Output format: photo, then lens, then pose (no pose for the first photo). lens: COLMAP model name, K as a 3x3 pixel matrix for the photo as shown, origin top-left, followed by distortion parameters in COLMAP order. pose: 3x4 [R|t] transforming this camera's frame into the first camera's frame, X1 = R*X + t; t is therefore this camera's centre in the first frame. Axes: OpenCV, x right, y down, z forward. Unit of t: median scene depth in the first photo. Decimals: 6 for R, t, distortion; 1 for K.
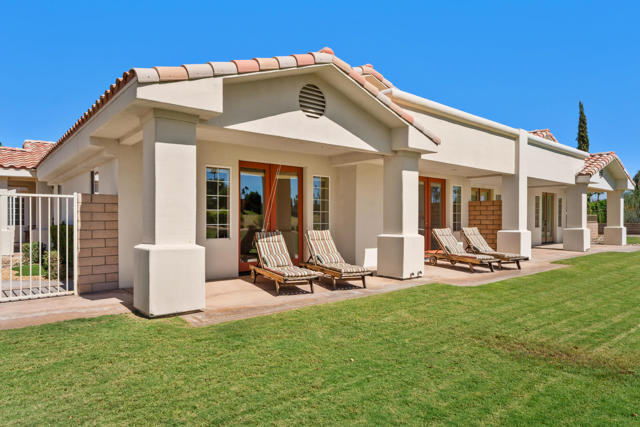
lens RADIAL K [[401.1, 0, 319.8], [0, 401.1, 217.4], [0, 0, 1]] dist [-0.001502, -0.000898]
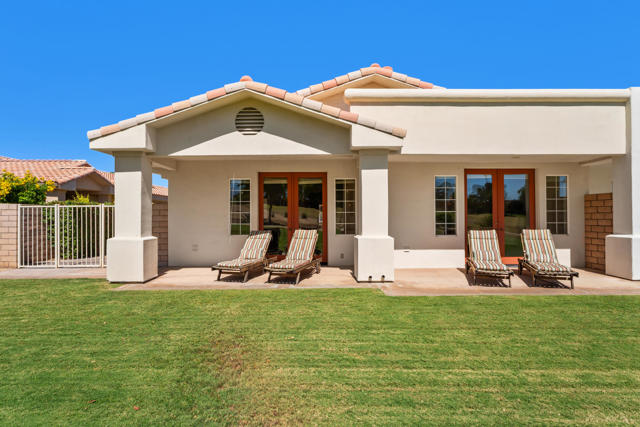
lens RADIAL K [[379.0, 0, 319.7], [0, 379.0, 212.1], [0, 0, 1]] dist [-0.008600, 0.000241]
pose [[0.765655, -0.013509, -0.643109, 0.840492], [0.006575, 0.999892, -0.013176, -0.003391], [0.643218, 0.005860, 0.765661, 0.266238]]
